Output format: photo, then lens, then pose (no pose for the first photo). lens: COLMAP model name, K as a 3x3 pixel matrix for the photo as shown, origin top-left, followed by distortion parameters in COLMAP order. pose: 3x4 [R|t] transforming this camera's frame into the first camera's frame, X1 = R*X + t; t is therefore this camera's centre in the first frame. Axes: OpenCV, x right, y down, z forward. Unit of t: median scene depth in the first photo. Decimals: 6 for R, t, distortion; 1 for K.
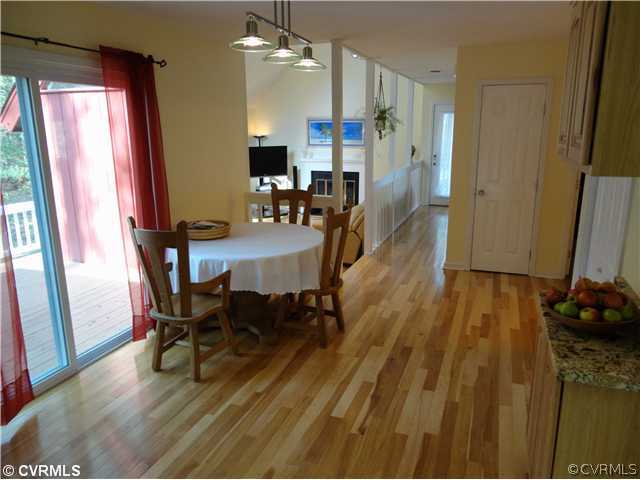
lens RADIAL K [[465.1, 0, 324.5], [0, 465.1, 239.0], [0, 0, 1]] dist [-0.004678, -0.002403]
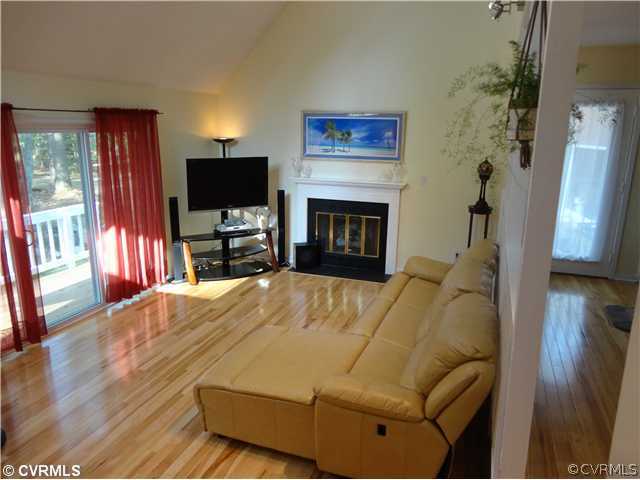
lens RADIAL K [[465.1, 0, 324.5], [0, 465.1, 239.0], [0, 0, 1]] dist [-0.004678, -0.002403]
pose [[0.999832, 0.011757, 0.014081, -0.015052], [-0.011772, 0.999930, 0.000932, -0.095848], [-0.014069, -0.001098, 0.999900, 0.400292]]
